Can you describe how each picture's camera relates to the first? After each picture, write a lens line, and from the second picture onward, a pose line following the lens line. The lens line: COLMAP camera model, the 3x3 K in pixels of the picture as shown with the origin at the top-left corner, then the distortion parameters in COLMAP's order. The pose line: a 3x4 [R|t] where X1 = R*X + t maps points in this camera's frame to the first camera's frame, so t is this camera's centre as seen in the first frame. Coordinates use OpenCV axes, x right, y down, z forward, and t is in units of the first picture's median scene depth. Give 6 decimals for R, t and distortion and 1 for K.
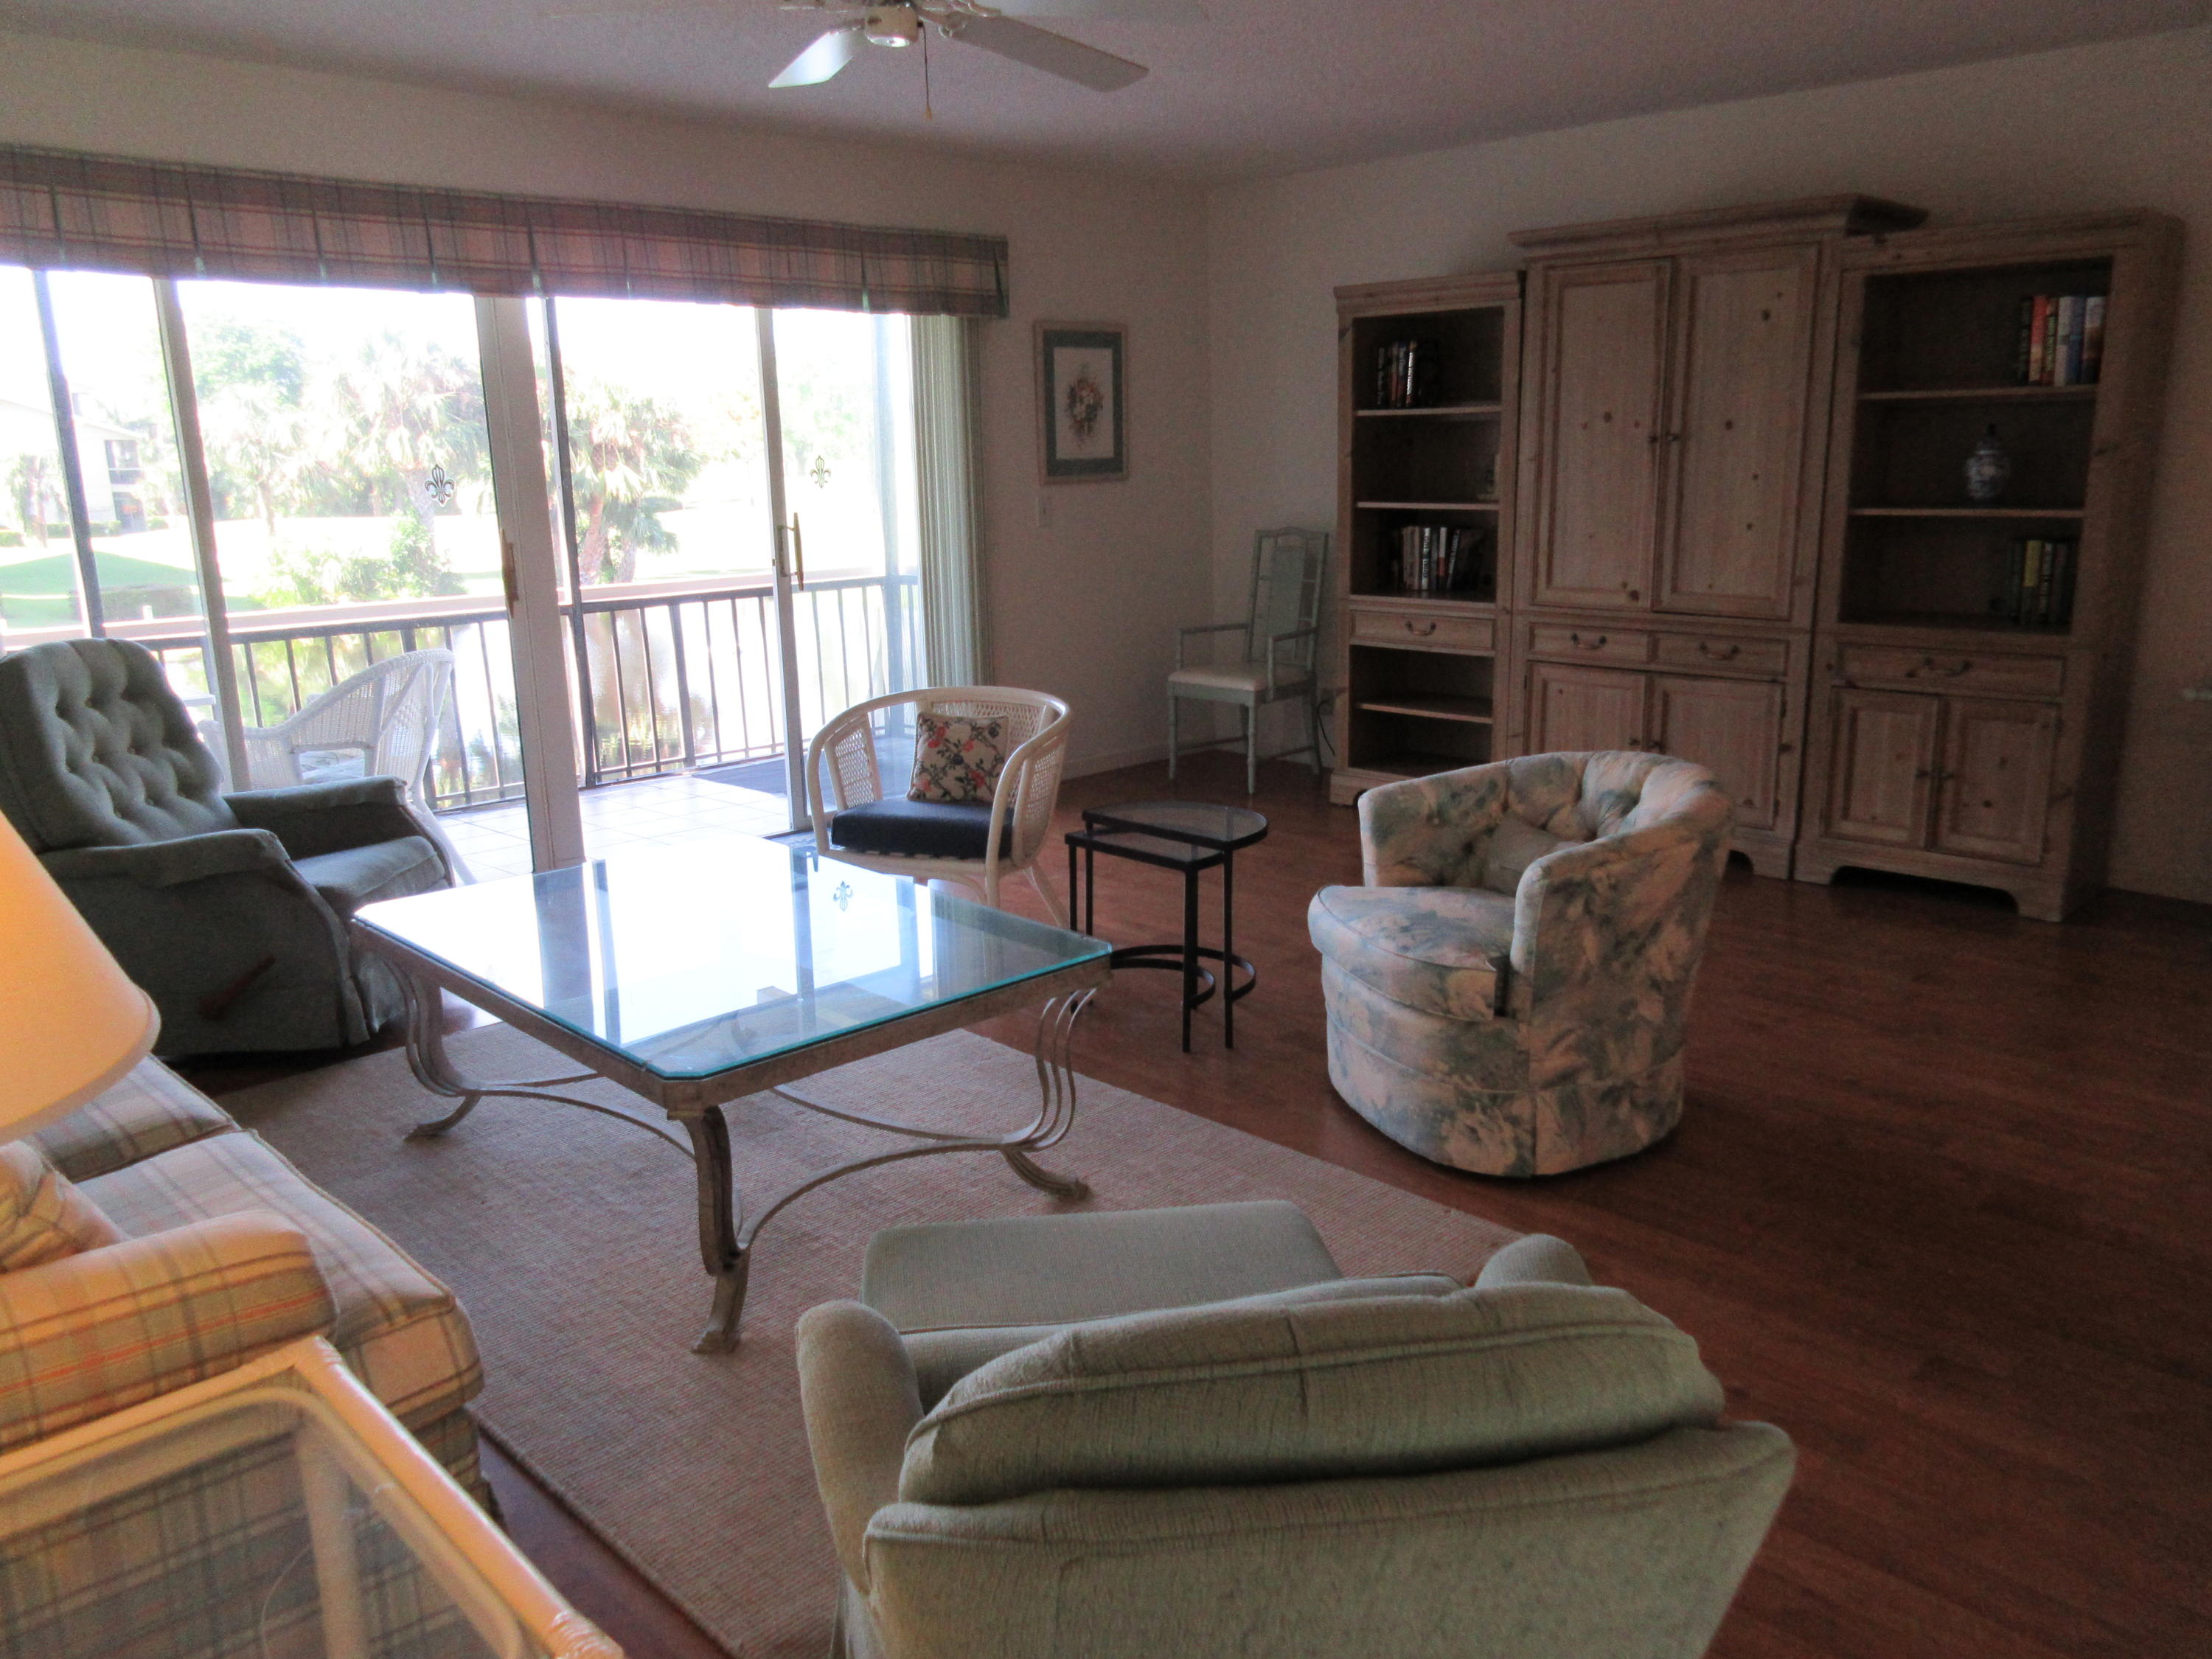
lens RADIAL K [[1636.7, 0, 1114.9], [0, 1636.7, 818.3], [0, 0, 1]] dist [0.004575, -0.000750]
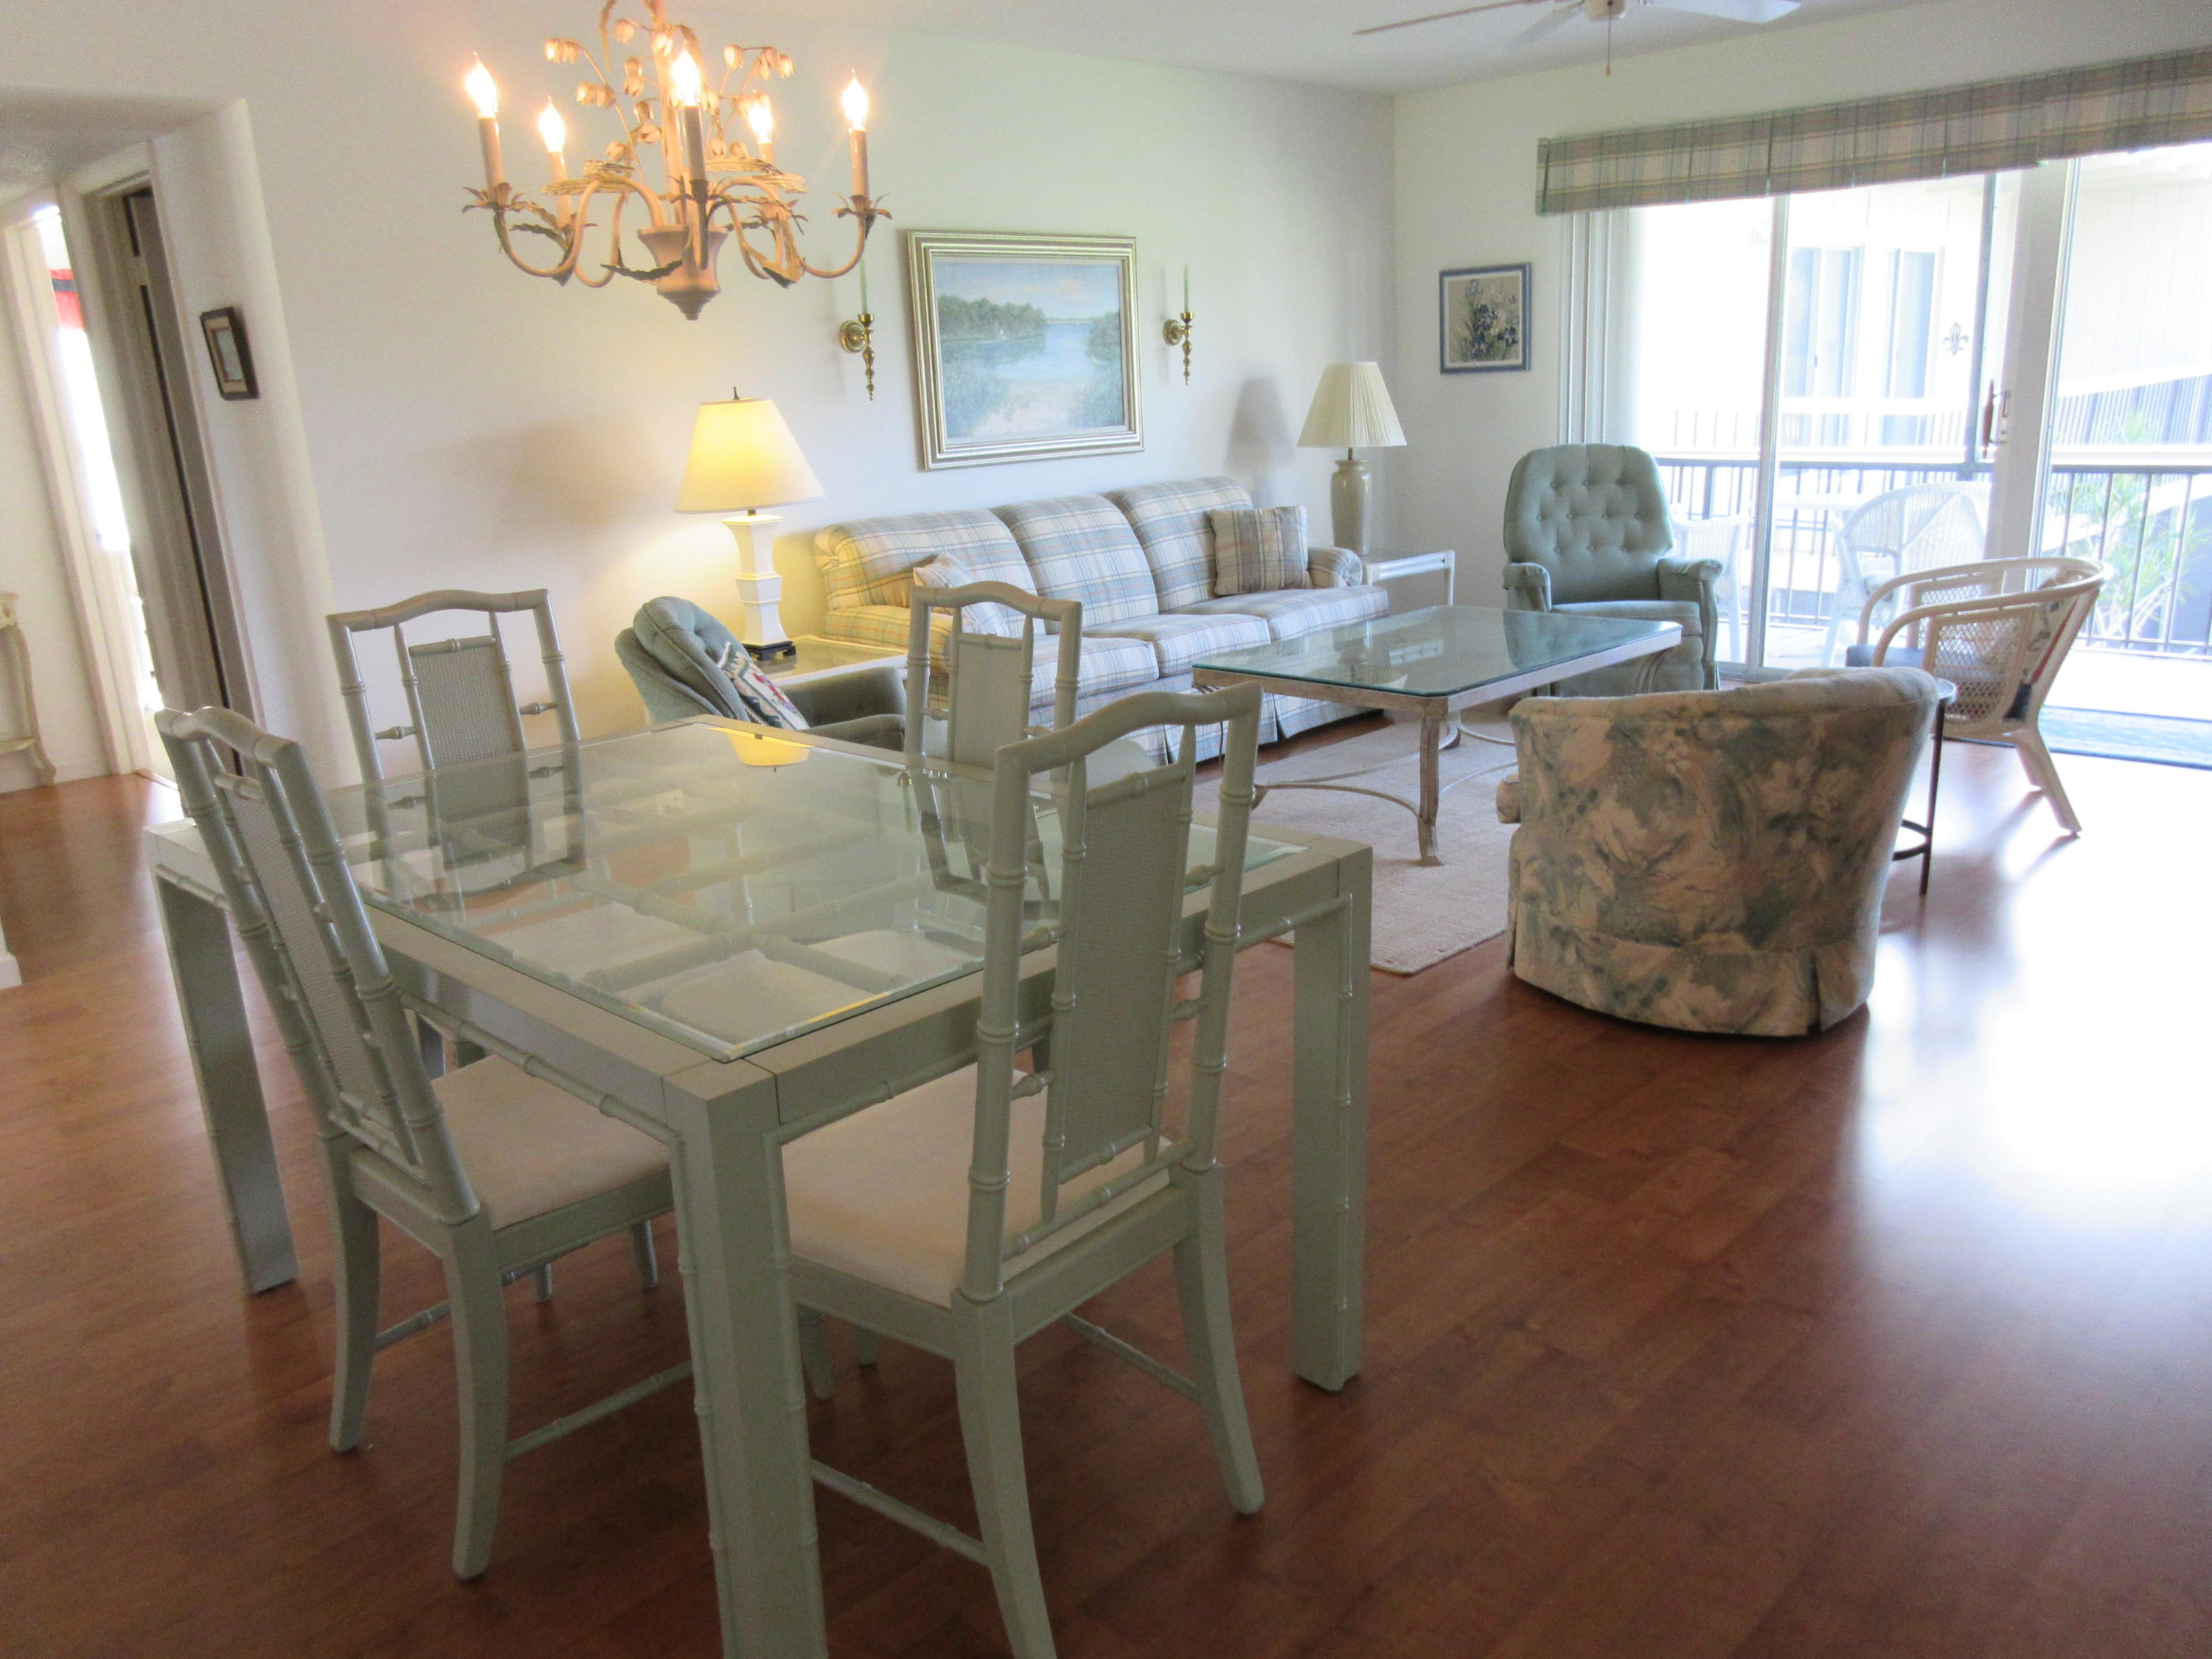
lens RADIAL K [[1636.7, 0, 1114.9], [0, 1636.7, 818.3], [0, 0, 1]] dist [0.004575, -0.000750]
pose [[0.018675, 0.280823, -0.959578, 0.862309], [-0.179391, 0.945112, 0.273098, -0.097105], [0.983601, 0.167040, 0.068027, 0.405994]]
